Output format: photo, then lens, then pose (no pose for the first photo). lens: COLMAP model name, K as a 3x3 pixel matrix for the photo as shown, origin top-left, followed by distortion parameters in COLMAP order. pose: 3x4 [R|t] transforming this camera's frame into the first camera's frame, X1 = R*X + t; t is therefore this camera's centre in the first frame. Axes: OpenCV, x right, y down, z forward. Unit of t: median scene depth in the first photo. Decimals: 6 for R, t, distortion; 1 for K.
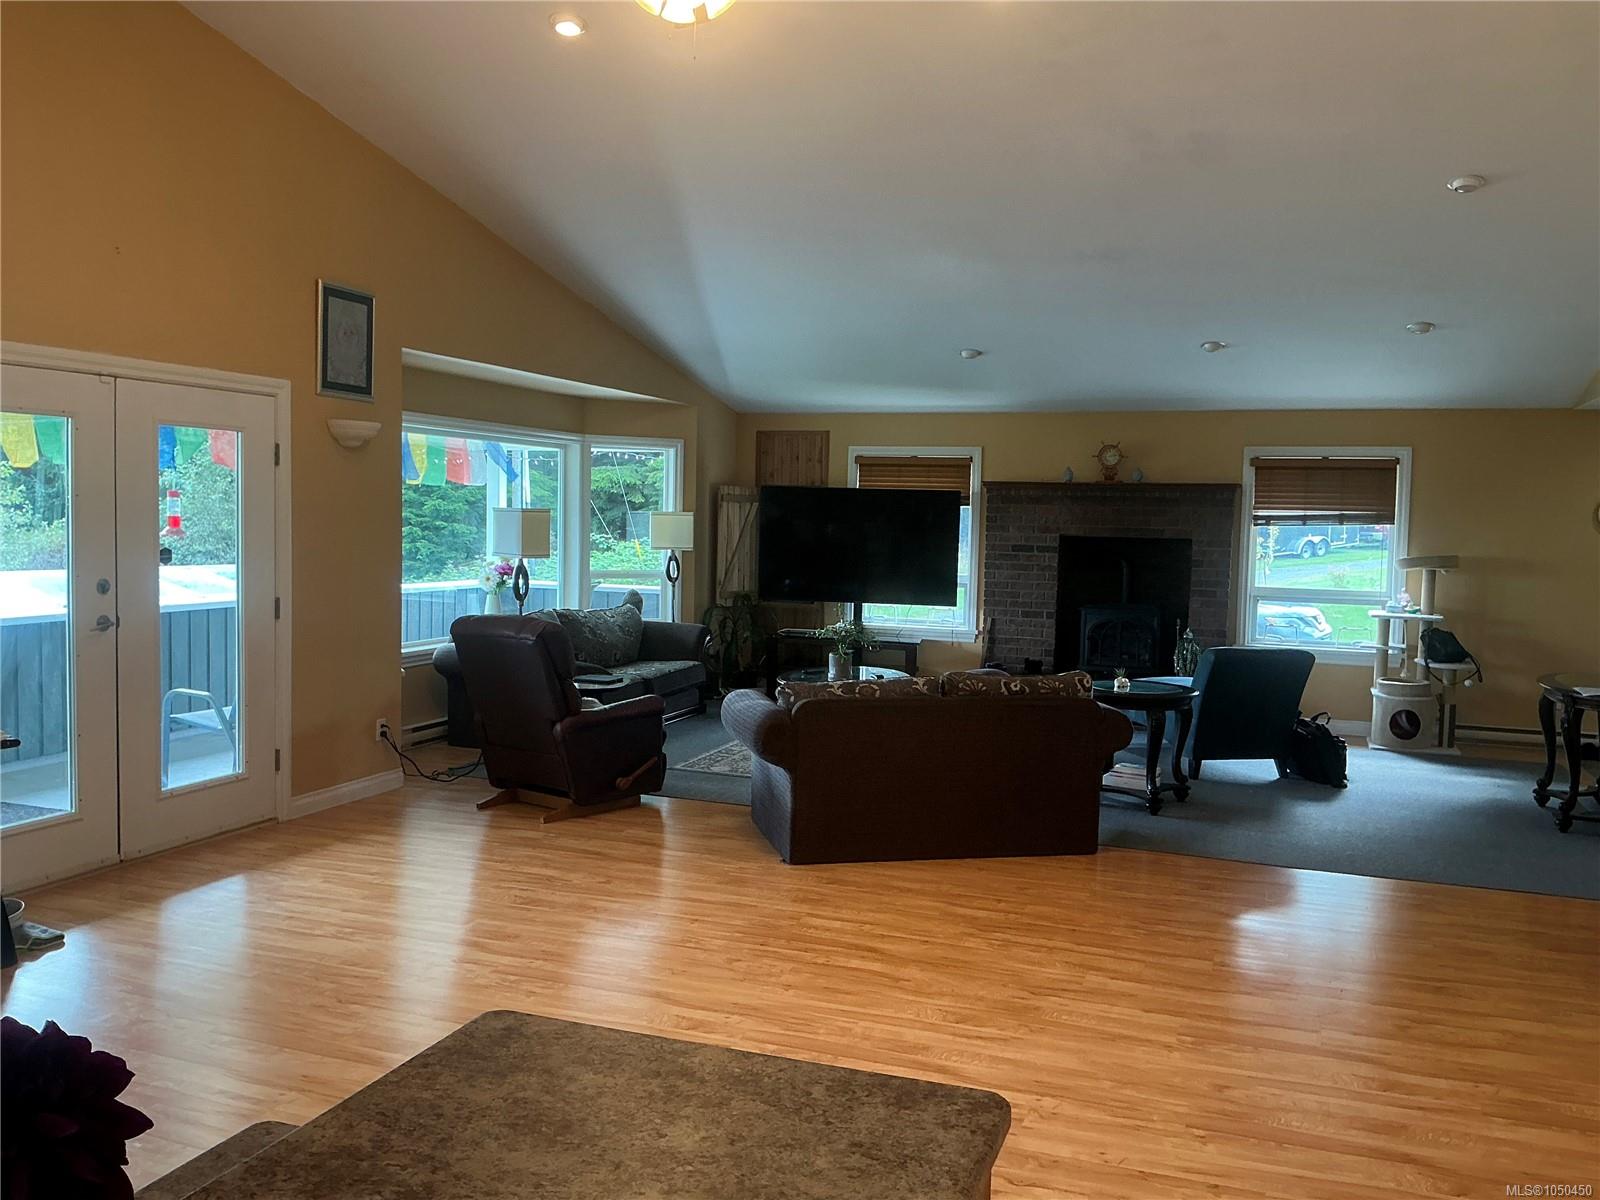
lens RADIAL K [[1321.5, 0, 799.5], [0, 1321.5, 596.8], [0, 0, 1]] dist [0.155362, -0.328502]
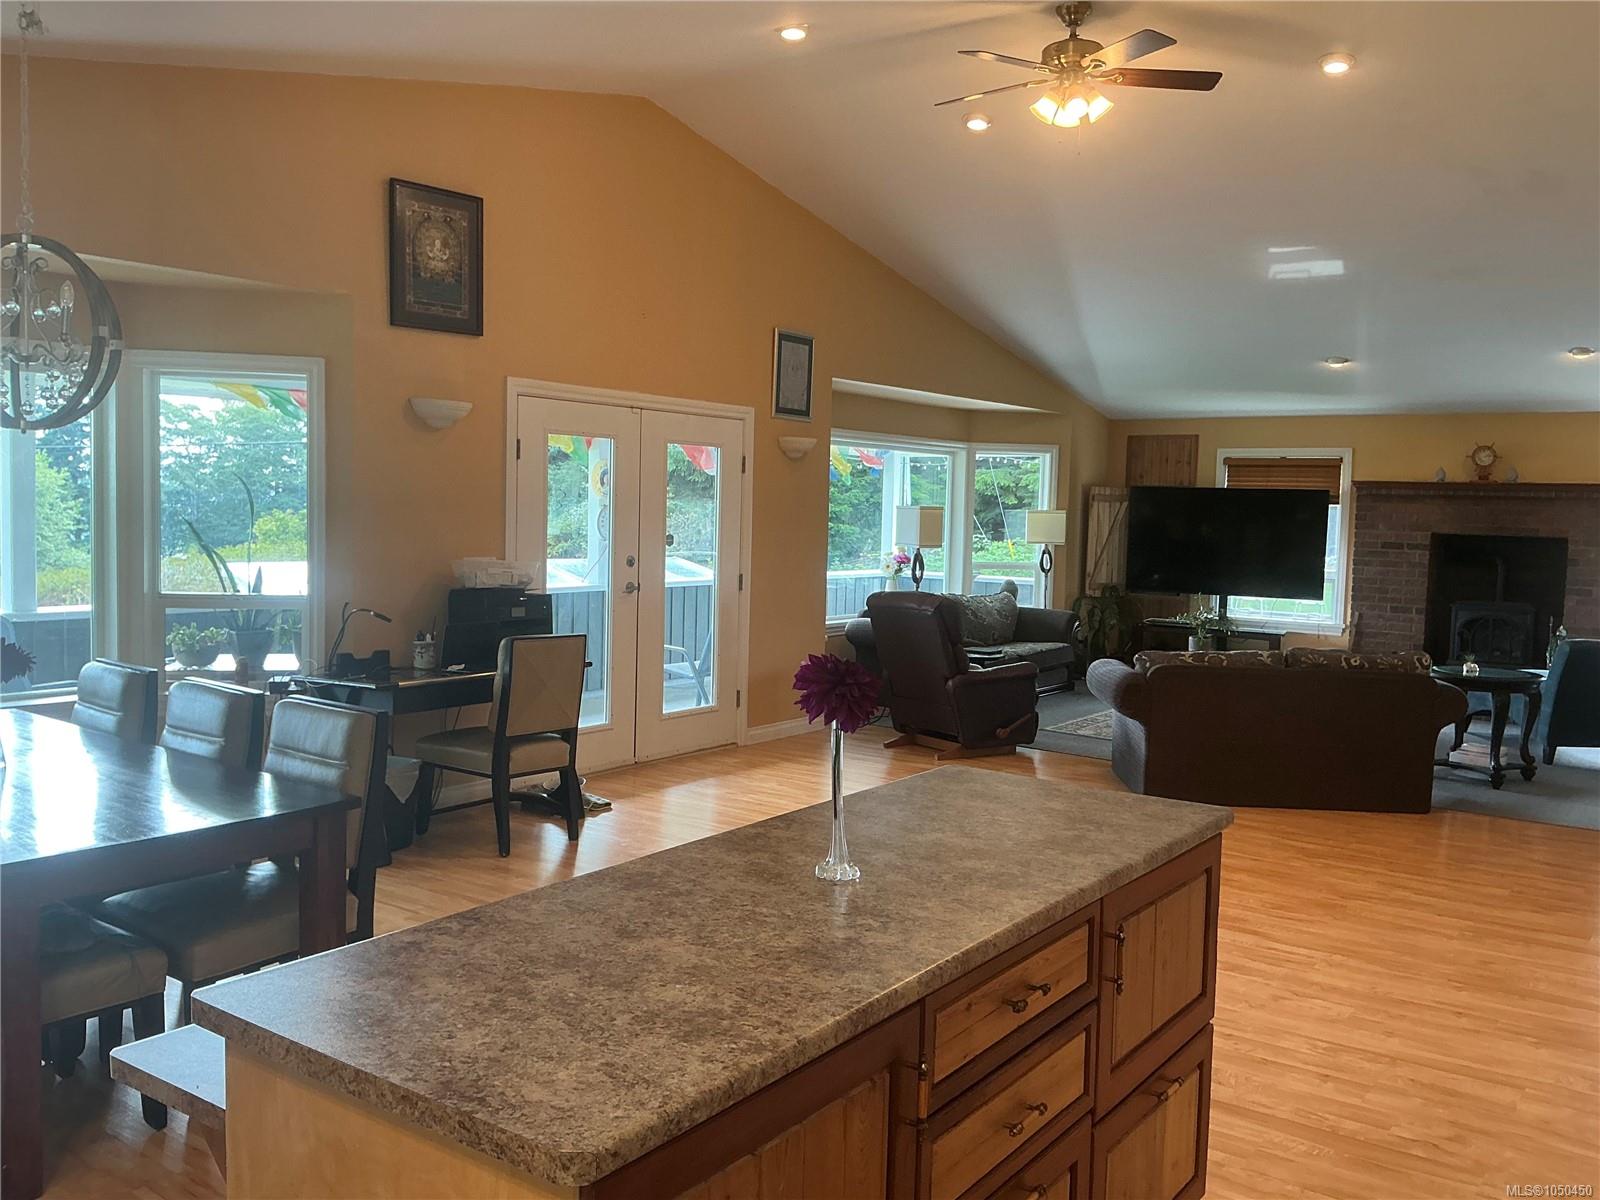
lens RADIAL K [[1321.5, 0, 799.5], [0, 1321.5, 596.8], [0, 0, 1]] dist [0.155362, -0.328502]
pose [[0.961778, 0.020824, -0.273038, 0.013466], [-0.021356, 0.999771, 0.001025, 0.015180], [0.272997, 0.004845, 0.962003, -0.168160]]
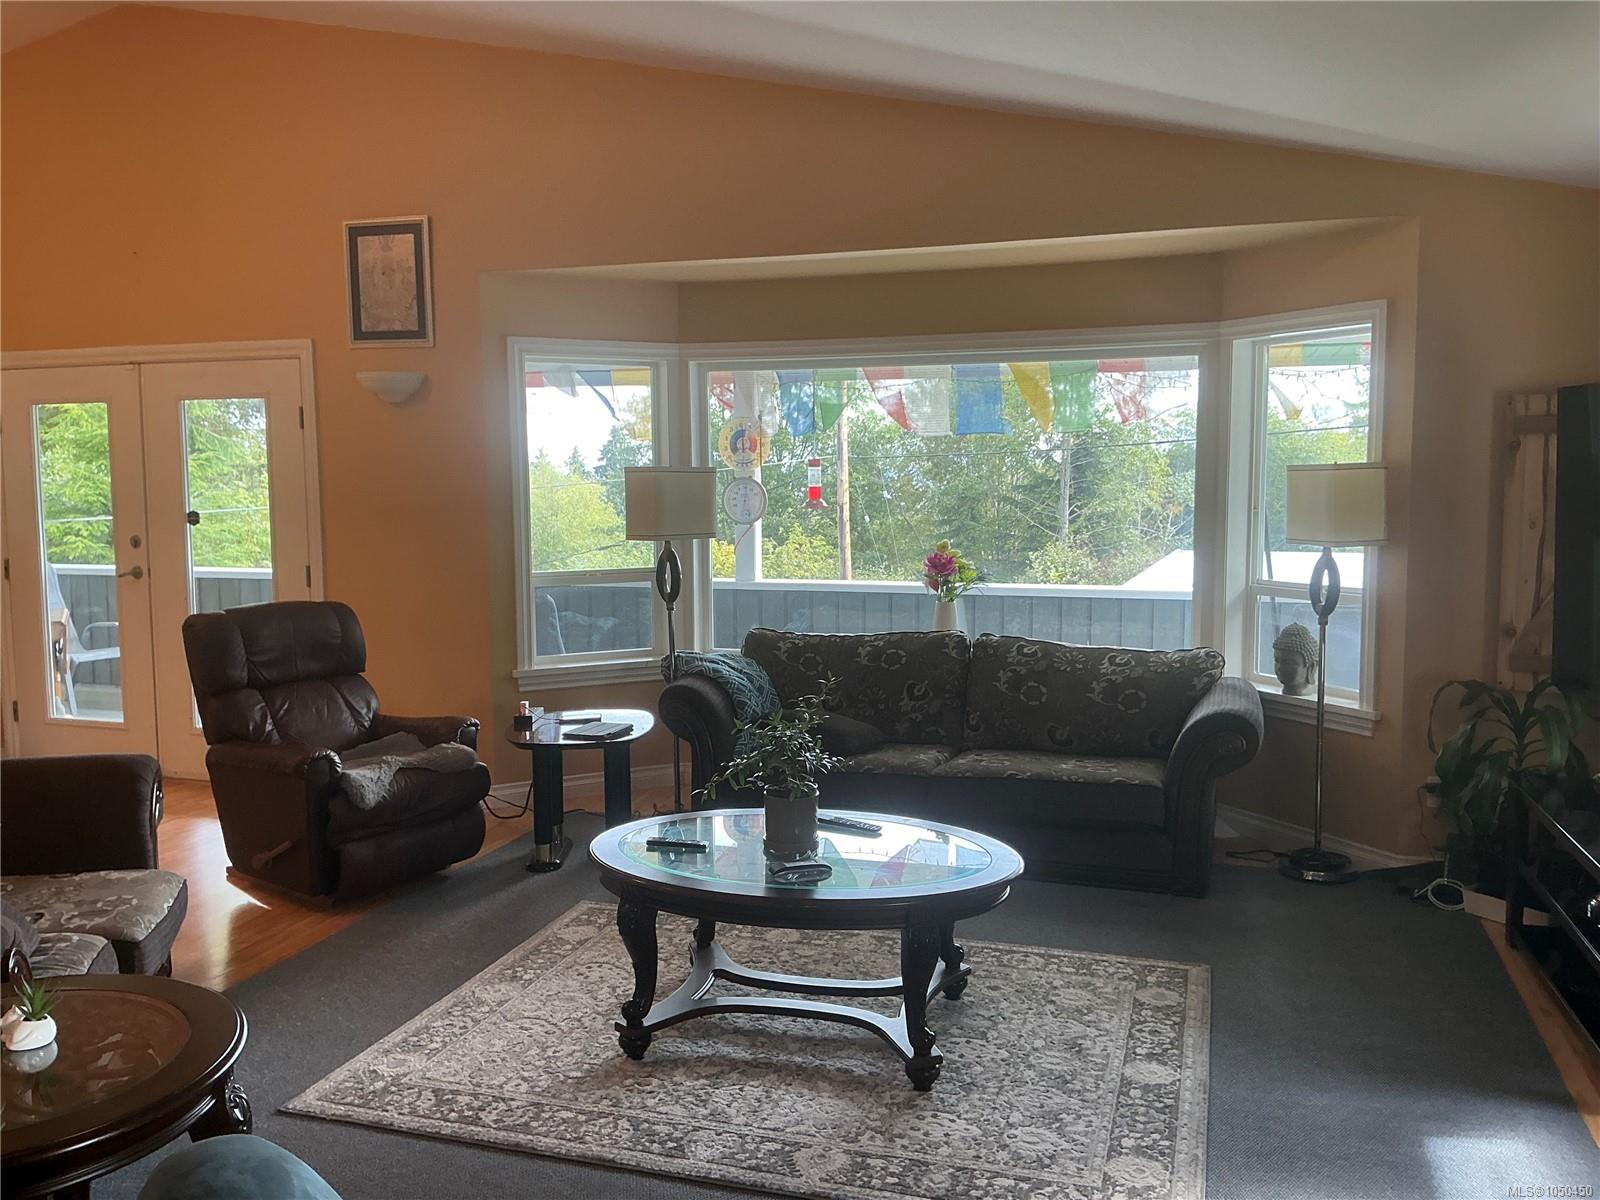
lens RADIAL K [[1321.5, 0, 799.5], [0, 1321.5, 596.8], [0, 0, 1]] dist [0.155362, -0.328502]
pose [[0.044395, 0.071041, -0.996485, 0.453684], [-0.056711, 0.996039, 0.068483, -0.047953], [0.997403, 0.053471, 0.048248, 0.989534]]
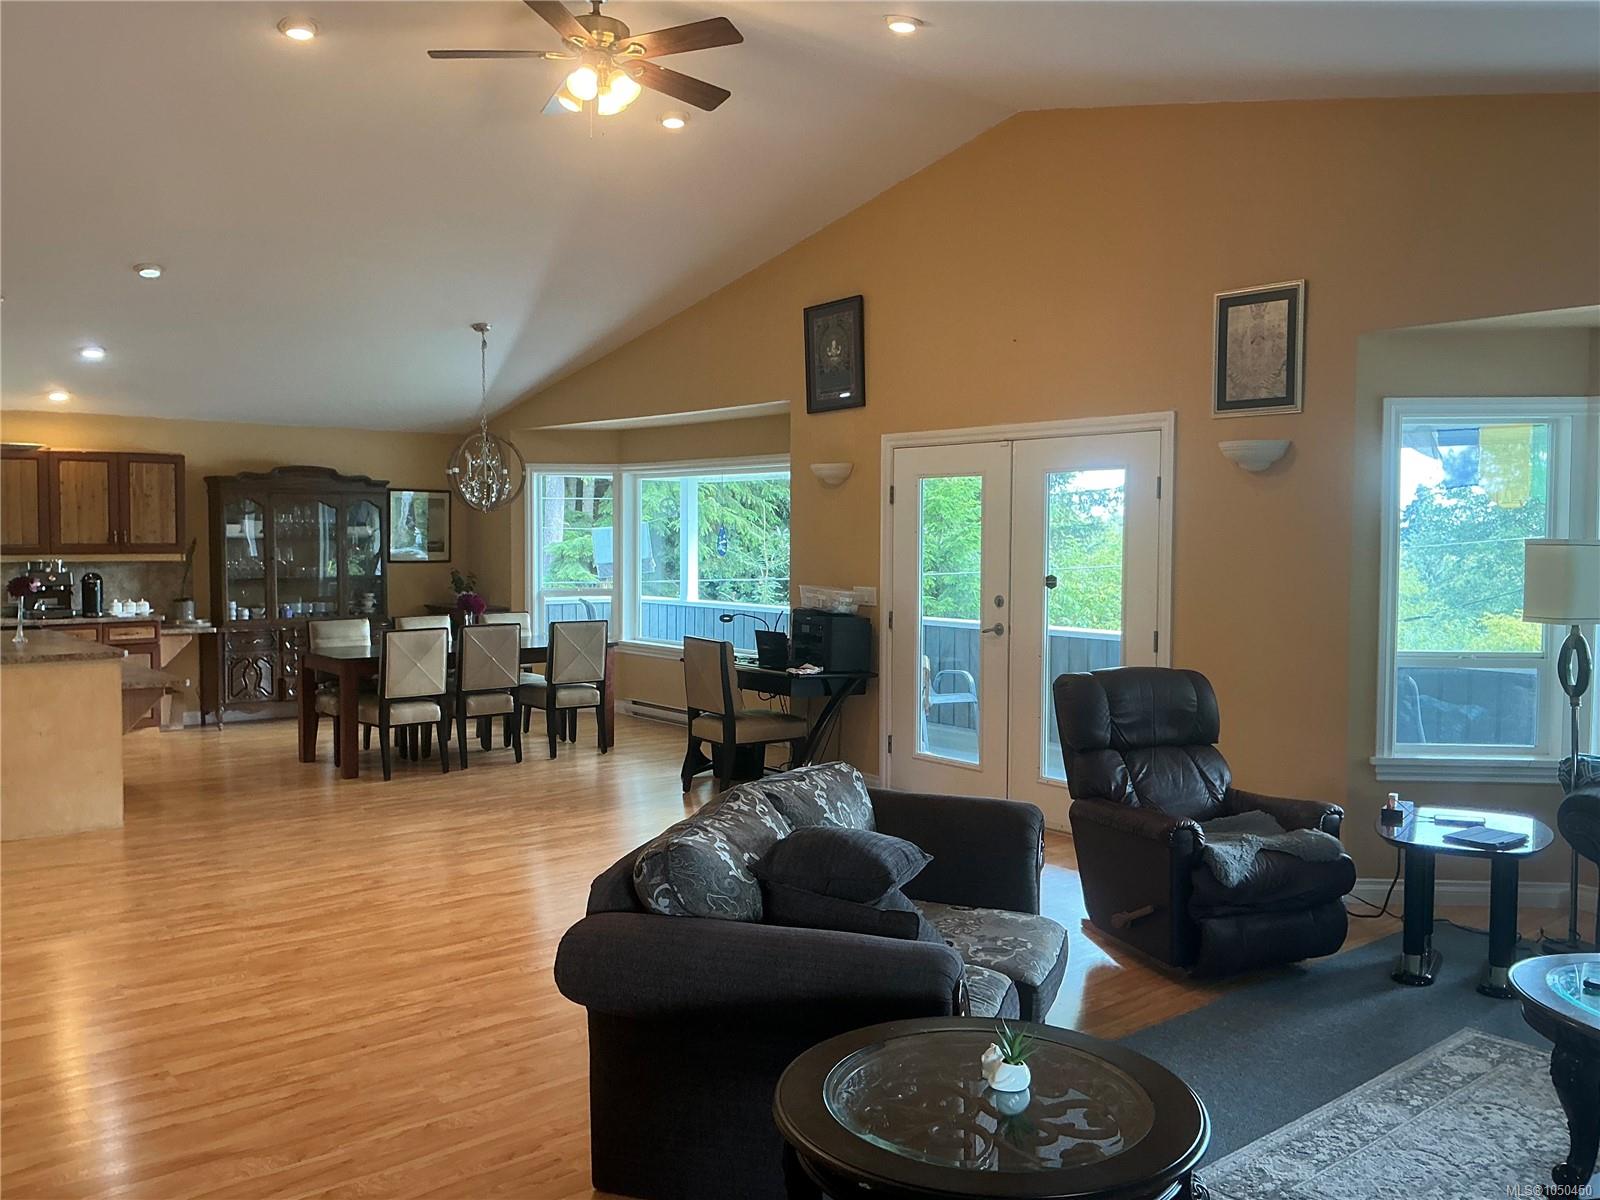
lens RADIAL K [[1321.5, 0, 799.5], [0, 1321.5, 596.8], [0, 0, 1]] dist [0.155362, -0.328502]
pose [[-0.498101, 0.017048, -0.866952, 0.455453], [-0.072260, 0.995513, 0.061093, -0.049914], [0.864103, 0.093077, -0.494634, 0.950796]]
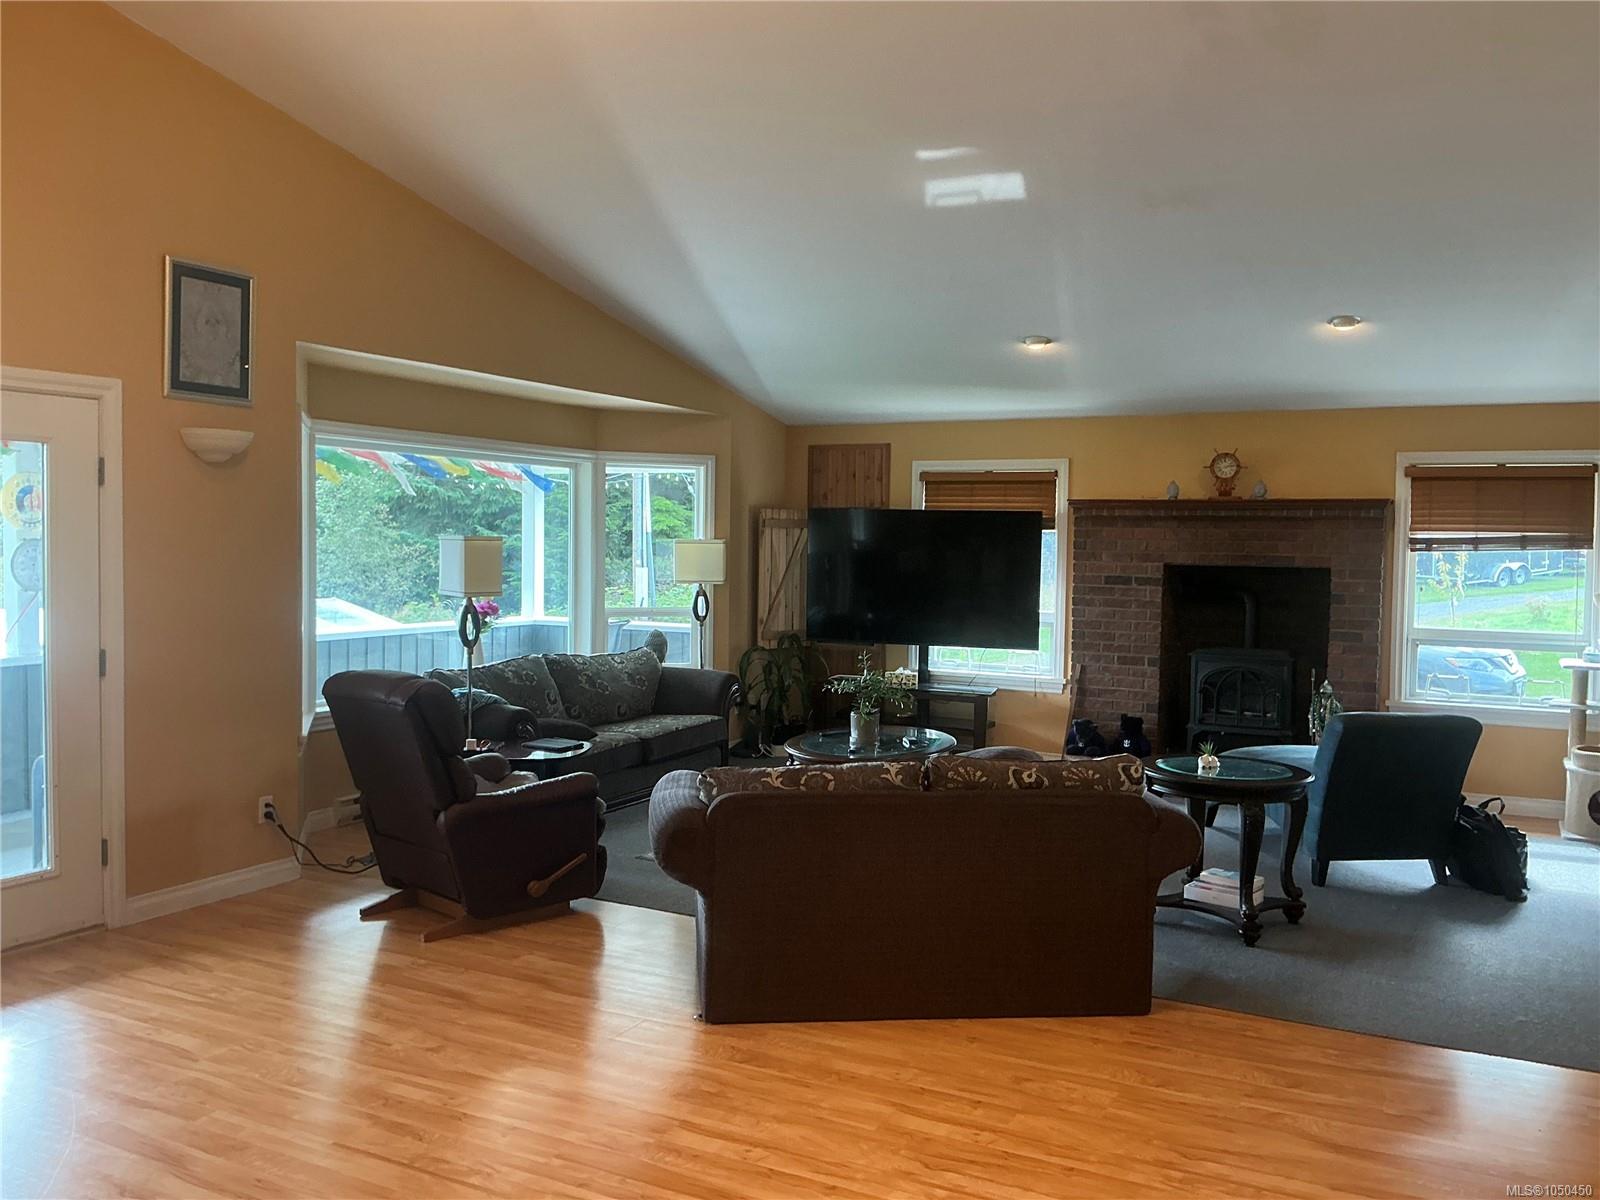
lens RADIAL K [[1321.5, 0, 799.5], [0, 1321.5, 596.8], [0, 0, 1]] dist [0.155362, -0.328502]
pose [[0.992234, -0.002577, -0.124362, 0.092964], [-0.000133, 0.999763, -0.021784, -0.010224], [0.124388, 0.021631, 0.991998, 0.193171]]
